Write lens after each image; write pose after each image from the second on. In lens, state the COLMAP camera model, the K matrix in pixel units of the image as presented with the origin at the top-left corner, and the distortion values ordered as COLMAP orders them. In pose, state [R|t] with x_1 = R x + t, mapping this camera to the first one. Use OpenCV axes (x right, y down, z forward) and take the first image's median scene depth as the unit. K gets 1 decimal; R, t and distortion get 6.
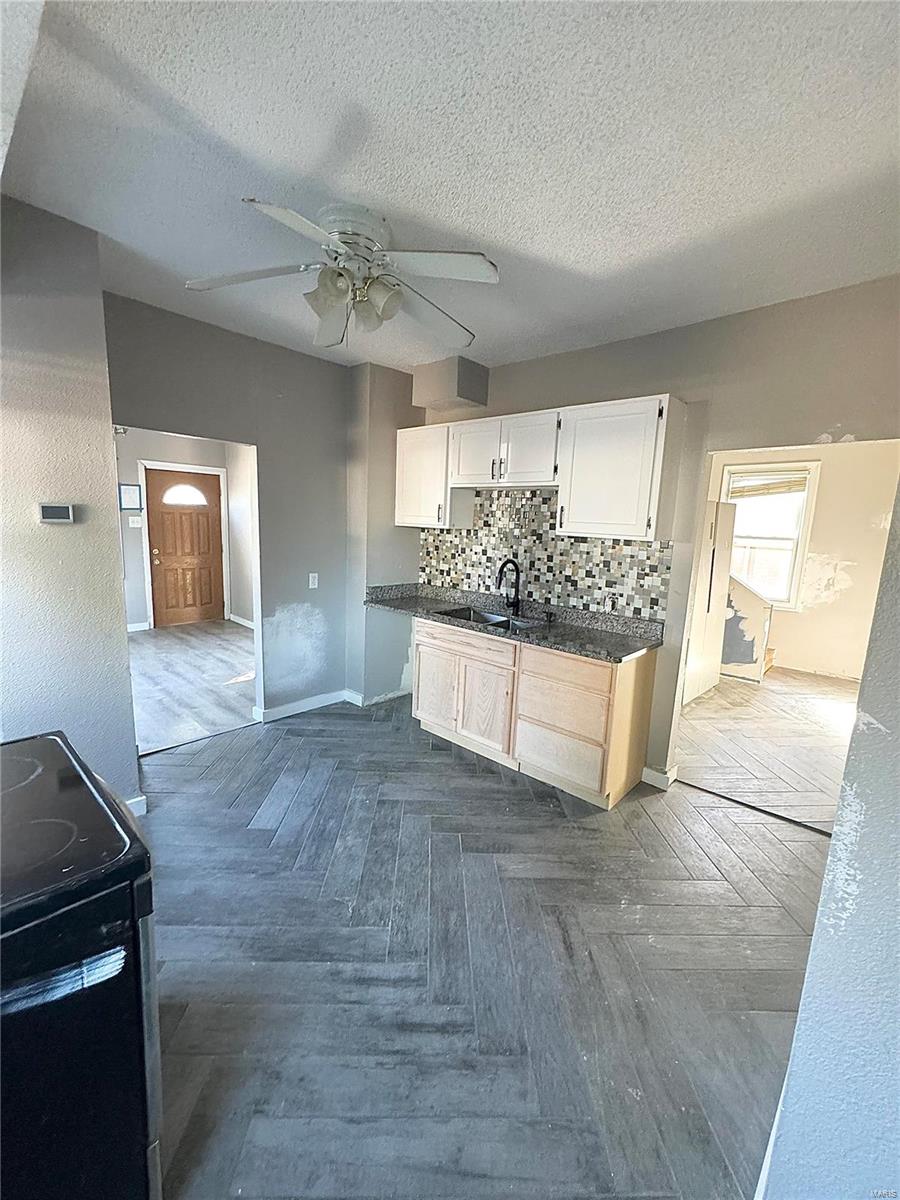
lens RADIAL K [[493.9, 0, 450.0], [0, 493.9, 600.0], [0, 0, 1]] dist [0.001515, 0.000081]
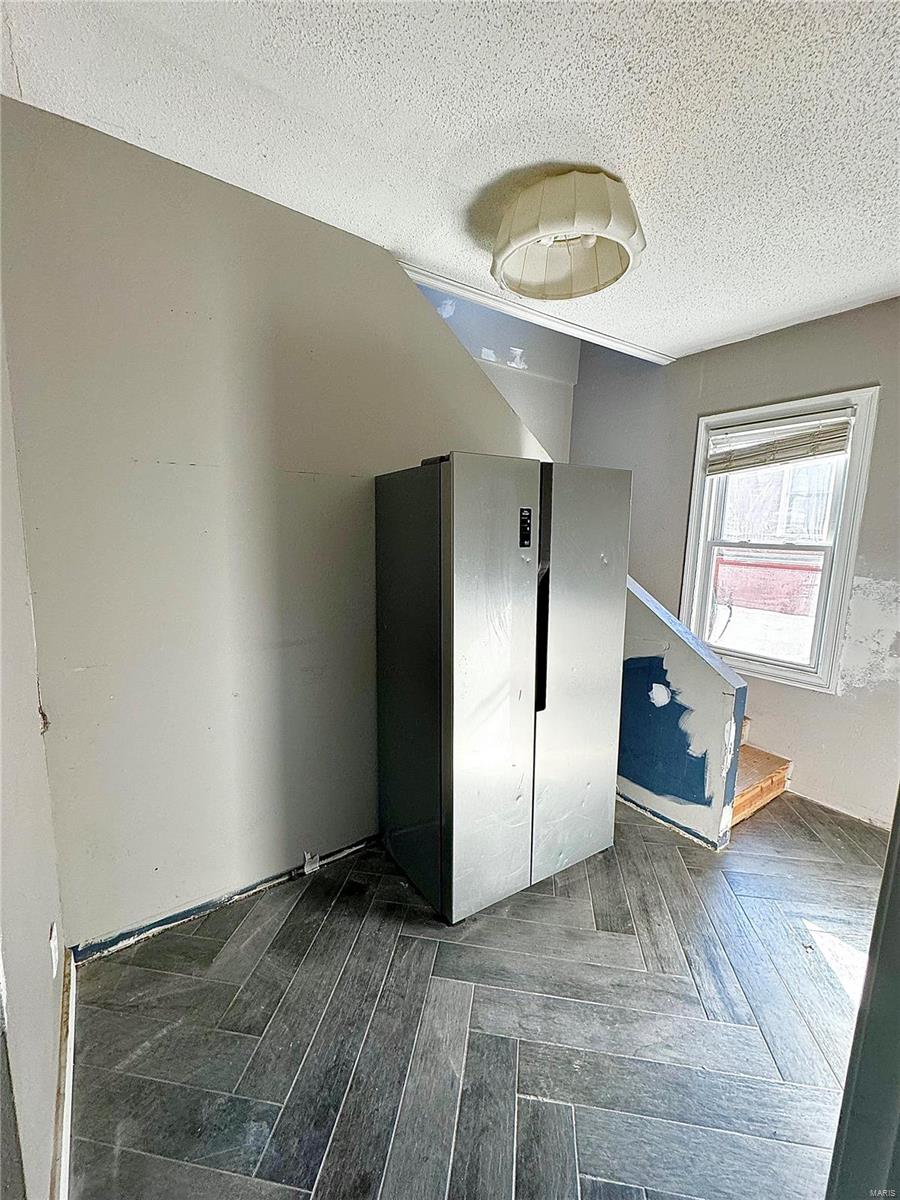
lens RADIAL K [[493.9, 0, 450.0], [0, 493.9, 600.0], [0, 0, 1]] dist [0.001515, 0.000081]
pose [[0.978051, 0.018281, -0.207562, 0.436111], [-0.022065, 0.999630, -0.015929, -0.055277], [0.207194, 0.020159, 0.978092, 0.439767]]
